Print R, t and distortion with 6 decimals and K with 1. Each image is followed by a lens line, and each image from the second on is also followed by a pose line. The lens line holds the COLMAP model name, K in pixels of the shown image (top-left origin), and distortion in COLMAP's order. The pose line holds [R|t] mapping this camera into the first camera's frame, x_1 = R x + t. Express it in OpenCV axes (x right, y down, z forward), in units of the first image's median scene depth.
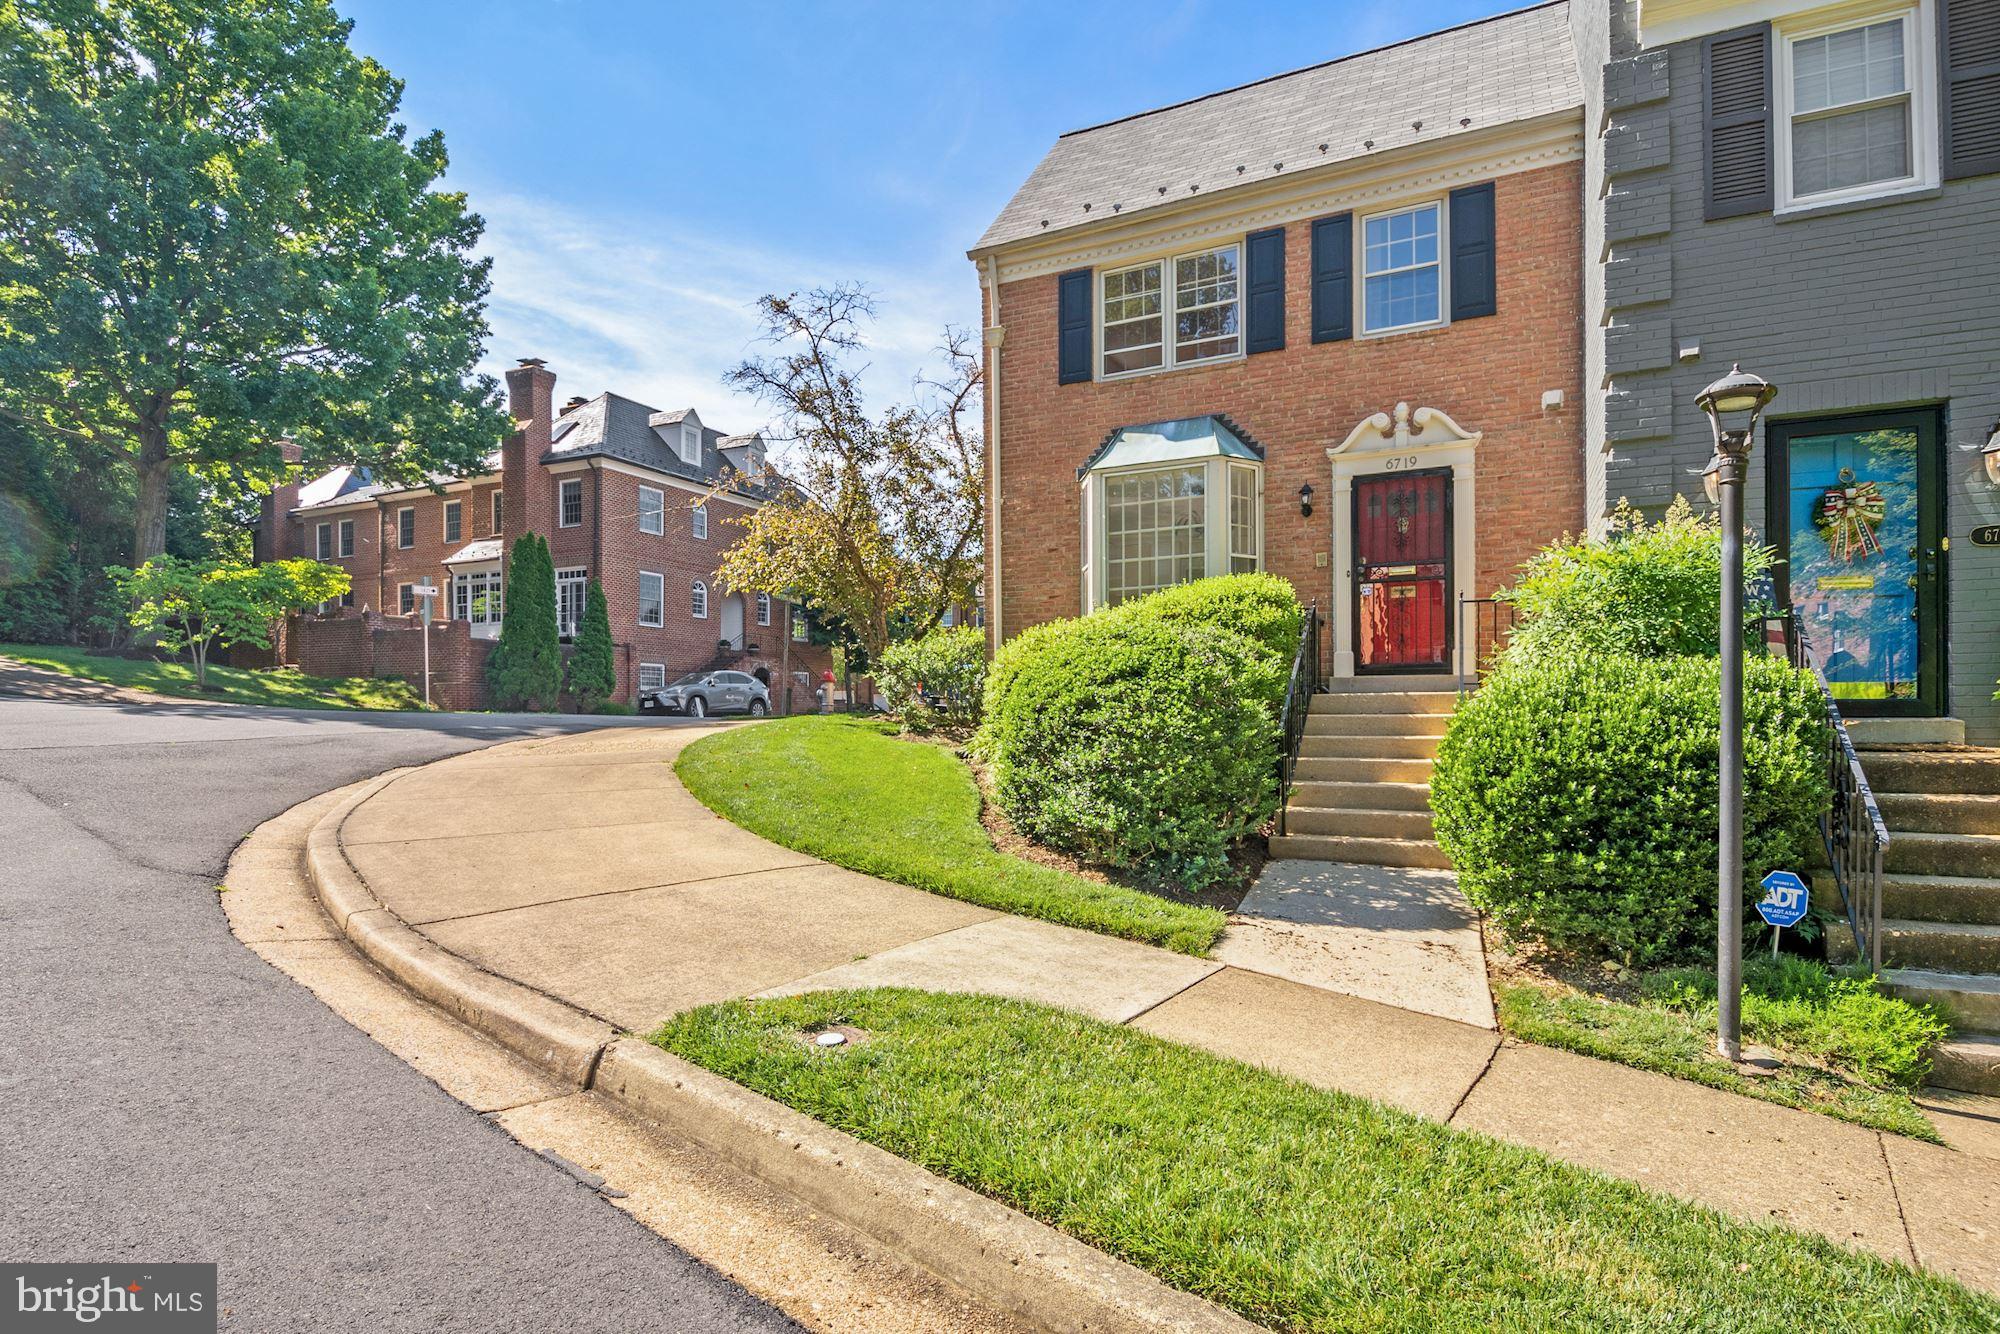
lens RADIAL K [[902.1, 0, 1000.0], [0, 902.1, 667.0], [0, 0, 1]] dist [0.017270, -0.015713]
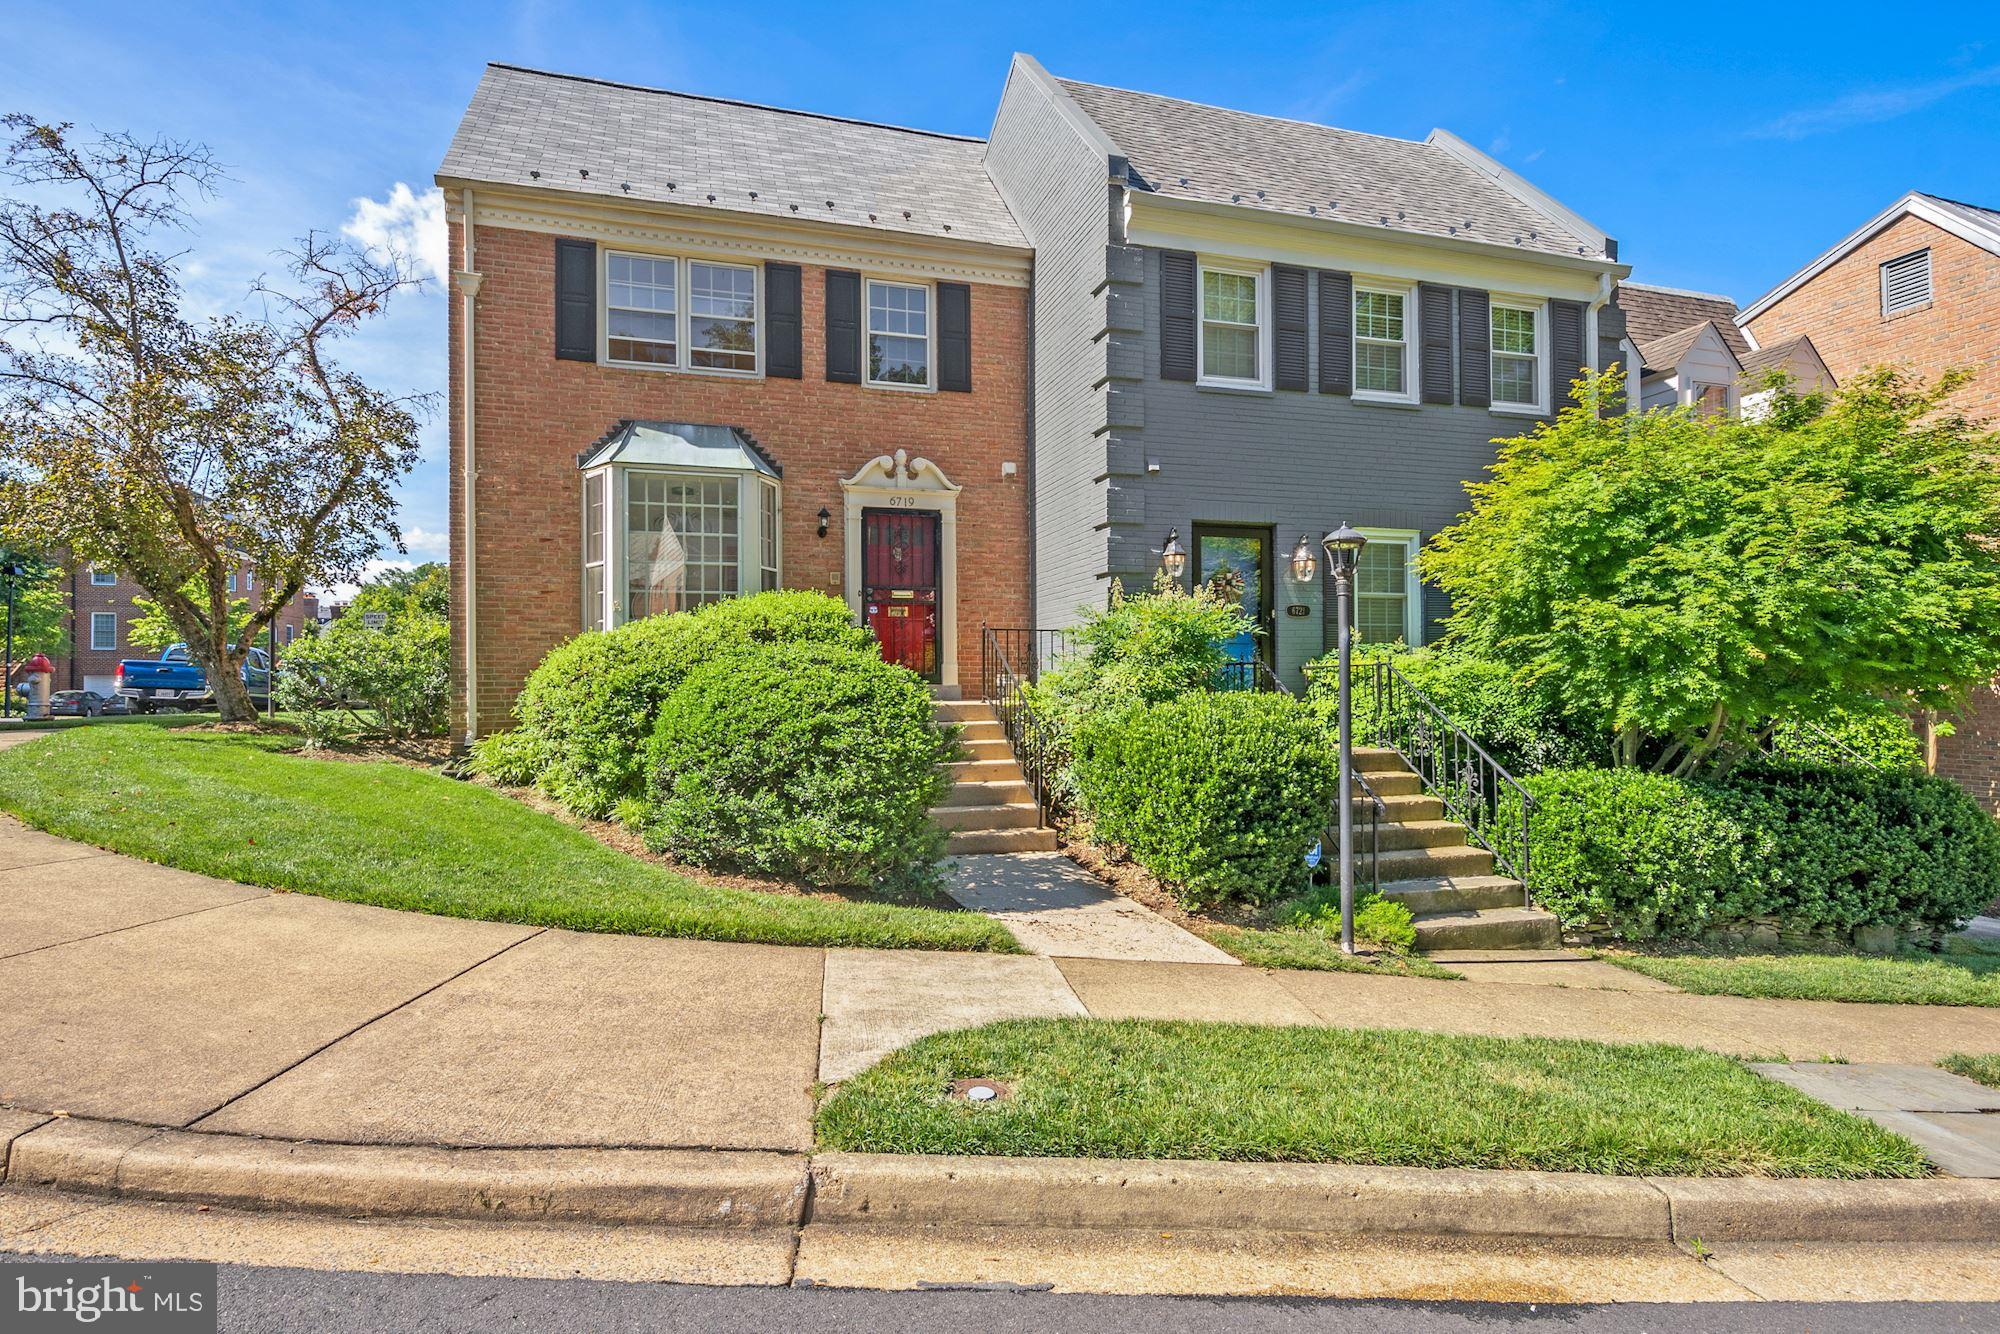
lens RADIAL K [[881.4, 0, 993.8], [0, 881.4, 646.1], [0, 0, 1]] dist [0.014364, -0.010433]
pose [[0.780596, 0.032175, 0.624207, -0.171141], [-0.022470, 0.999473, -0.023417, -0.015983], [-0.624631, 0.004254, 0.780908, 0.041311]]
